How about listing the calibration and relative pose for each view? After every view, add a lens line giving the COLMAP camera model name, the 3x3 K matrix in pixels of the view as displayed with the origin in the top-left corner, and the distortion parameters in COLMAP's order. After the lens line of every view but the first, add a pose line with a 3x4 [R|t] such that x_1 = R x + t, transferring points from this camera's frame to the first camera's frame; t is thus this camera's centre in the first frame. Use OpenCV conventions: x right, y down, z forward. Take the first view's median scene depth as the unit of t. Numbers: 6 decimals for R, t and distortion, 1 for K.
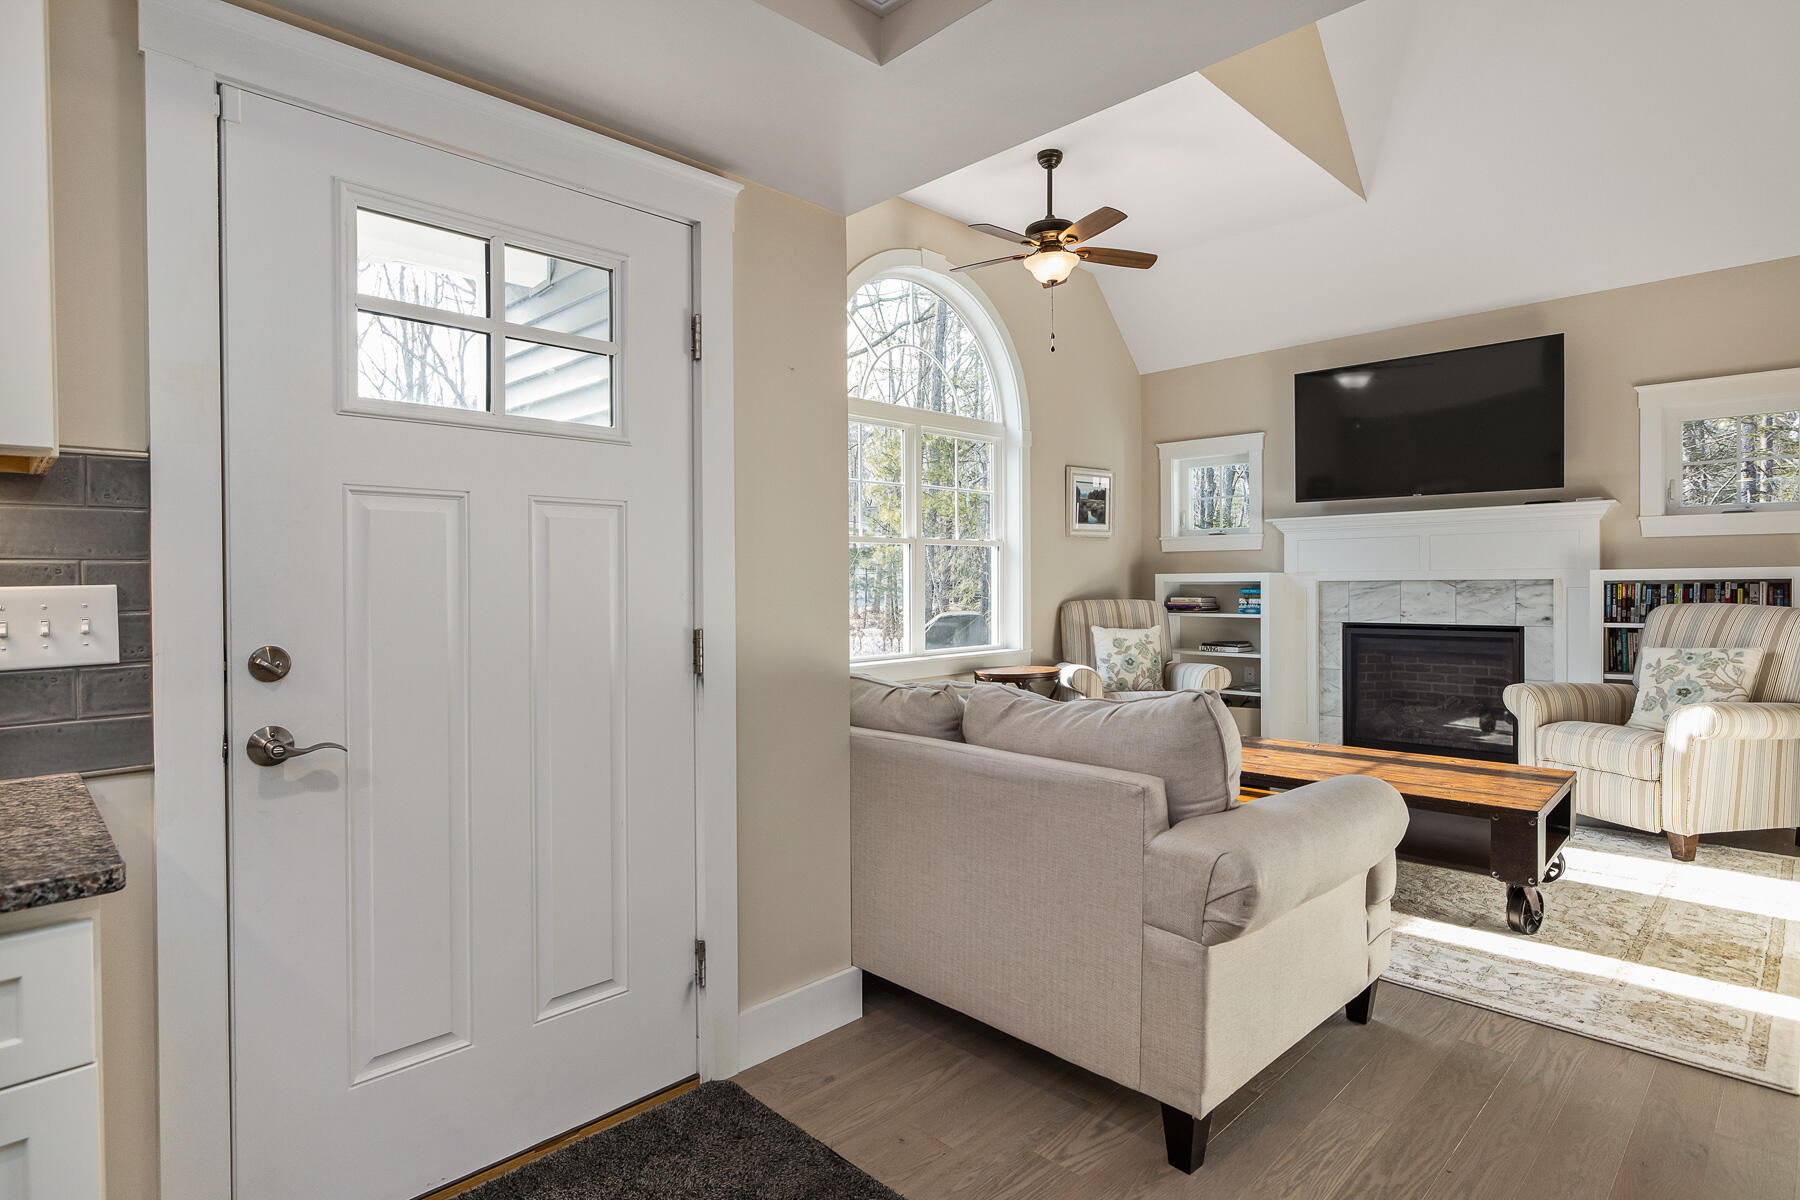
lens RADIAL K [[932.2, 0, 905.1], [0, 932.2, 584.9], [0, 0, 1]] dist [-0.002170, 0.000516]
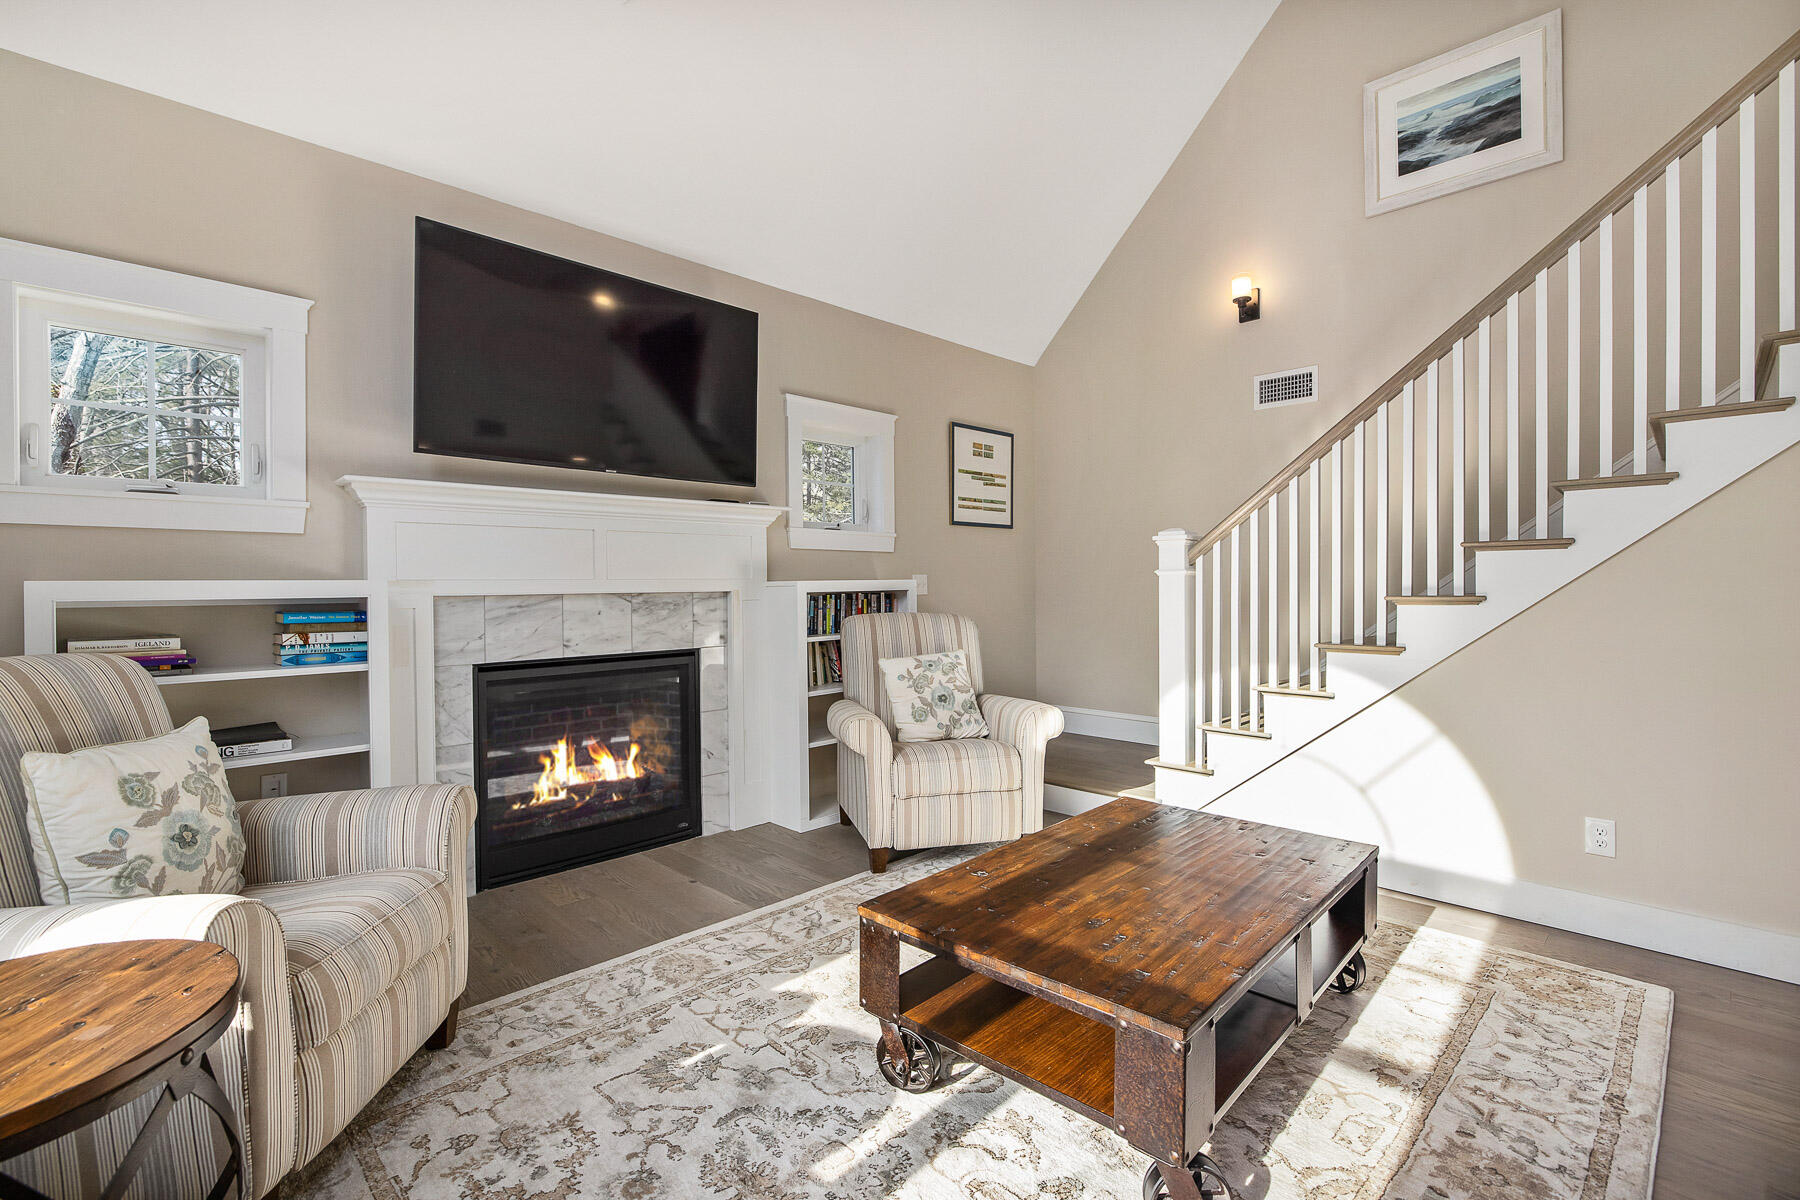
lens RADIAL K [[809.4, 0, 902.6], [0, 809.4, 588.9], [0, 0, 1]] dist [-0.004831, 0.000744]
pose [[0.002973, 0.001857, 0.999994, -0.066178], [0.010731, 0.999941, -0.001889, -0.005810], [-0.999938, 0.010736, 0.002953, 0.934574]]
